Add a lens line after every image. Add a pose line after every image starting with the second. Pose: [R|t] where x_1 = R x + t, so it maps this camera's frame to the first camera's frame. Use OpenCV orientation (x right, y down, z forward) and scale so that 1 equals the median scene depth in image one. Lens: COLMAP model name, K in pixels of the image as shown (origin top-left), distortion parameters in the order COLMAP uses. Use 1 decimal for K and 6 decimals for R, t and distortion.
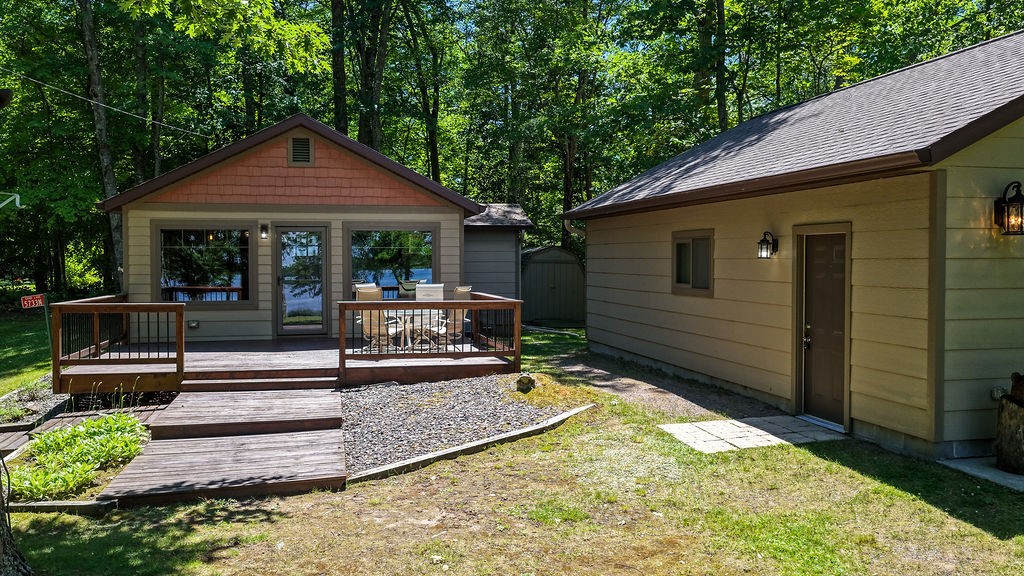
lens RADIAL K [[847.4, 0, 512.0], [0, 847.4, 288.0], [0, 0, 1]] dist [-0.016817, 0.047054]
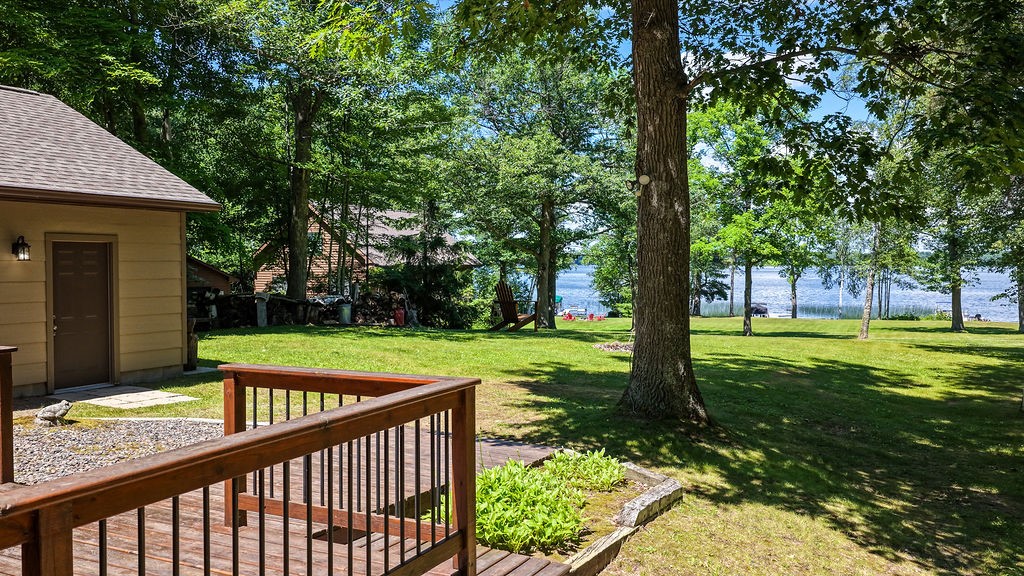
lens RADIAL K [[847.4, 0, 512.0], [0, 847.4, 288.0], [0, 0, 1]] dist [-0.016817, 0.047054]
pose [[-0.762493, -0.020644, 0.646668, -0.633233], [0.021067, 0.998169, 0.056706, -0.034100], [-0.646654, 0.056862, -0.760661, 1.017523]]
